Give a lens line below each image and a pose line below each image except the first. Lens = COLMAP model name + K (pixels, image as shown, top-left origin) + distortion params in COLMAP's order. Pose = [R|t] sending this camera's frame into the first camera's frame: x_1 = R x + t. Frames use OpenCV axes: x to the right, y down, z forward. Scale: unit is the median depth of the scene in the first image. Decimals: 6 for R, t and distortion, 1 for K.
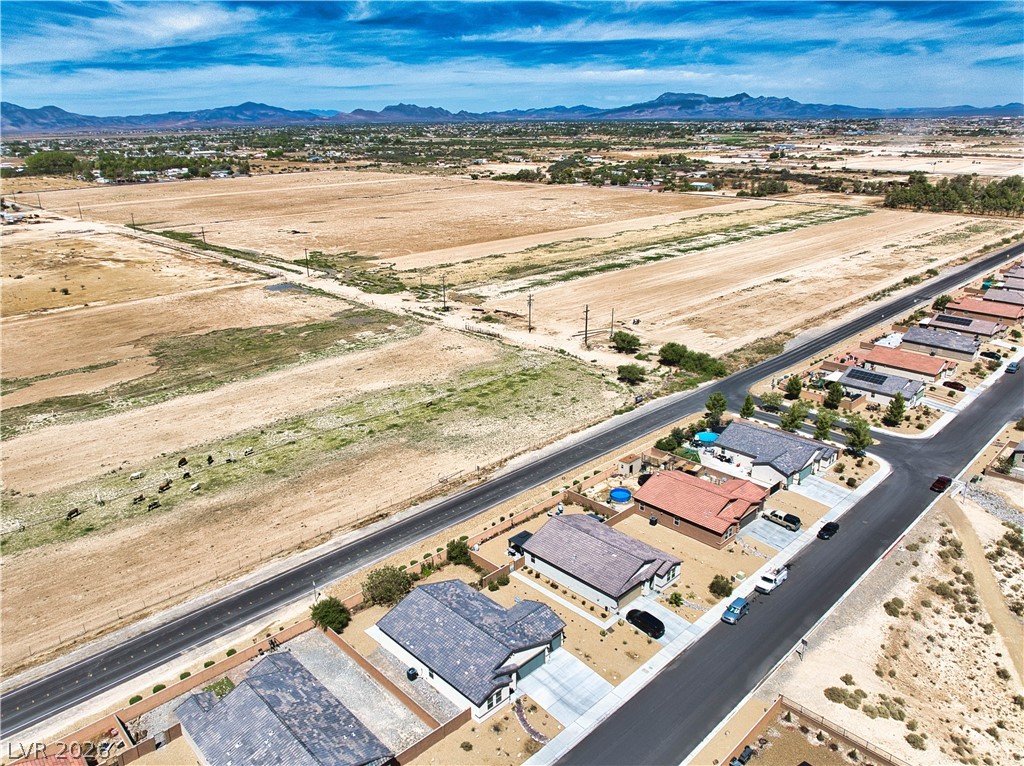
lens RADIAL K [[743.4, 0, 520.4], [0, 743.4, 403.7], [0, 0, 1]] dist [-0.031540, -0.006467]
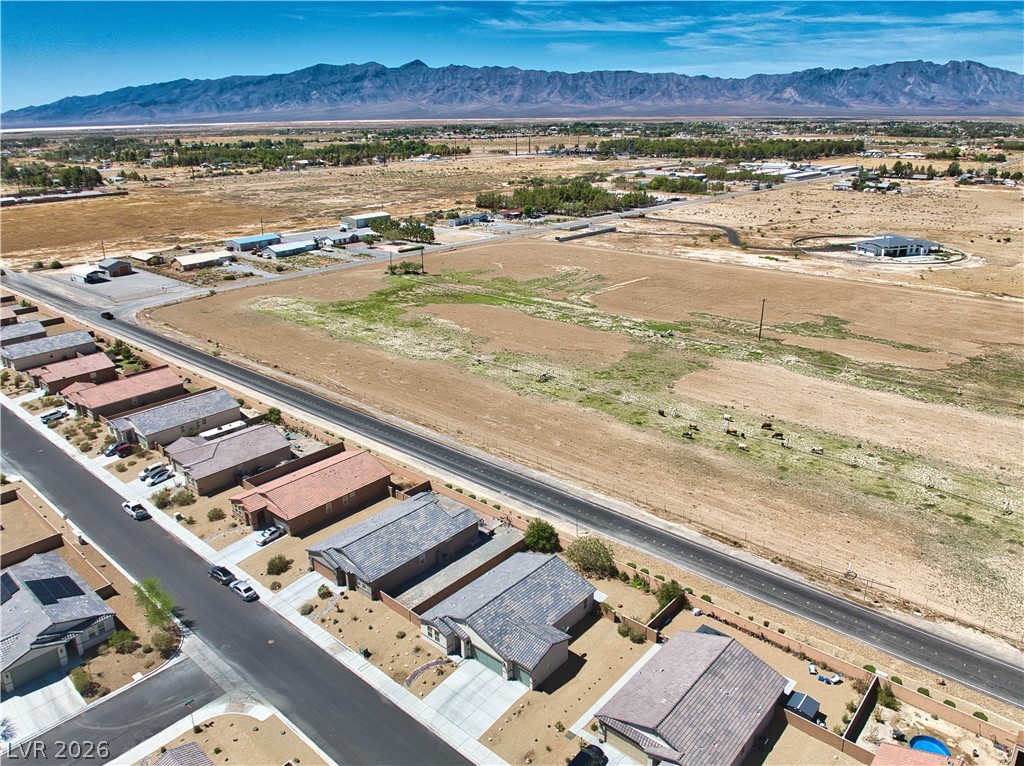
lens RADIAL K [[743.4, 0, 523.5], [0, 743.4, 395.3], [0, 0, 1]] dist [-0.031540, -0.006467]
pose [[0.083072, 0.364209, -0.927605, 0.452767], [-0.350074, 0.882164, 0.315017, -0.162833], [0.933031, 0.298562, 0.200783, 0.412320]]
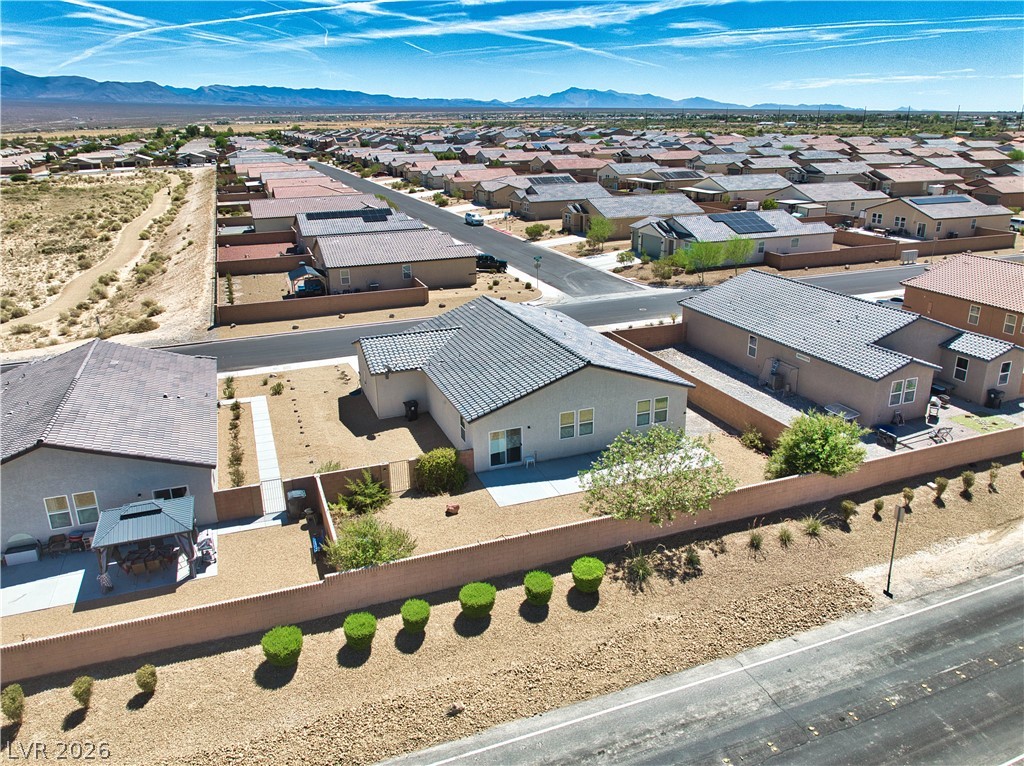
lens RADIAL K [[743.4, 0, 517.8], [0, 743.4, 426.4], [0, 0, 1]] dist [-0.031540, -0.006467]
pose [[-0.914220, -0.135768, 0.381797, -0.161316], [0.165378, 0.735152, 0.657421, -0.002232], [-0.369935, 0.664168, -0.649638, 0.792168]]
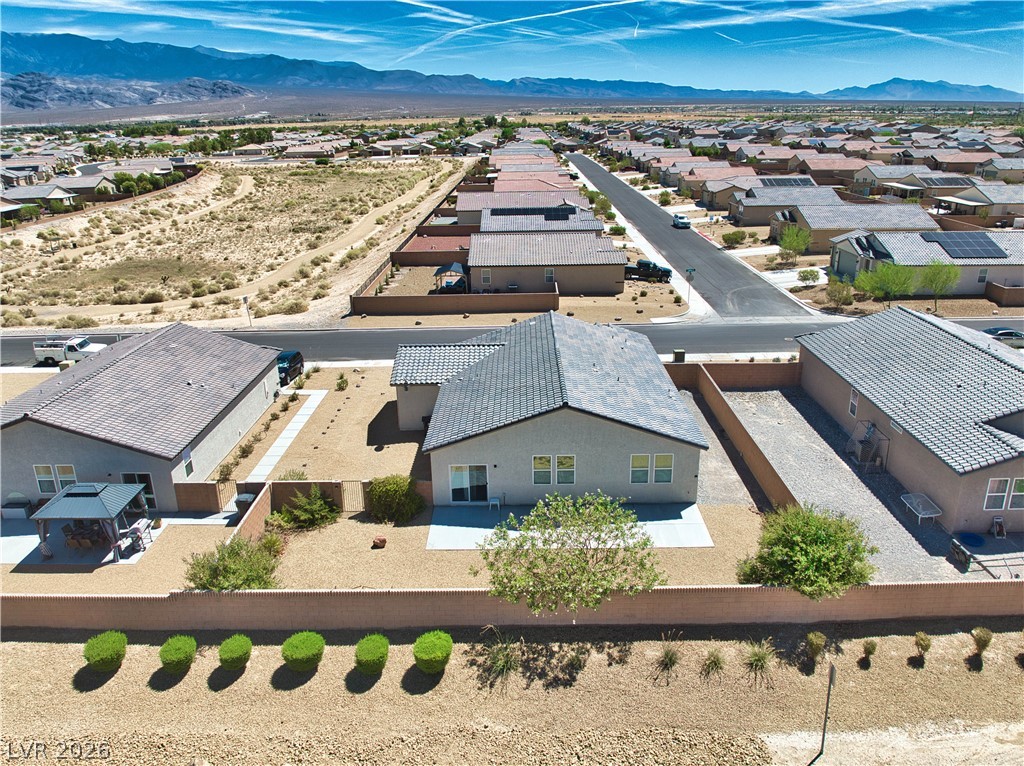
lens RADIAL K [[743.4, 0, 512.6], [0, 743.4, 428.7], [0, 0, 1]] dist [-0.031540, -0.006467]
pose [[-0.702415, -0.258077, 0.663333, -0.220119], [0.276970, 0.759391, 0.588738, 0.022808], [-0.655669, 0.597261, -0.461928, 0.722343]]
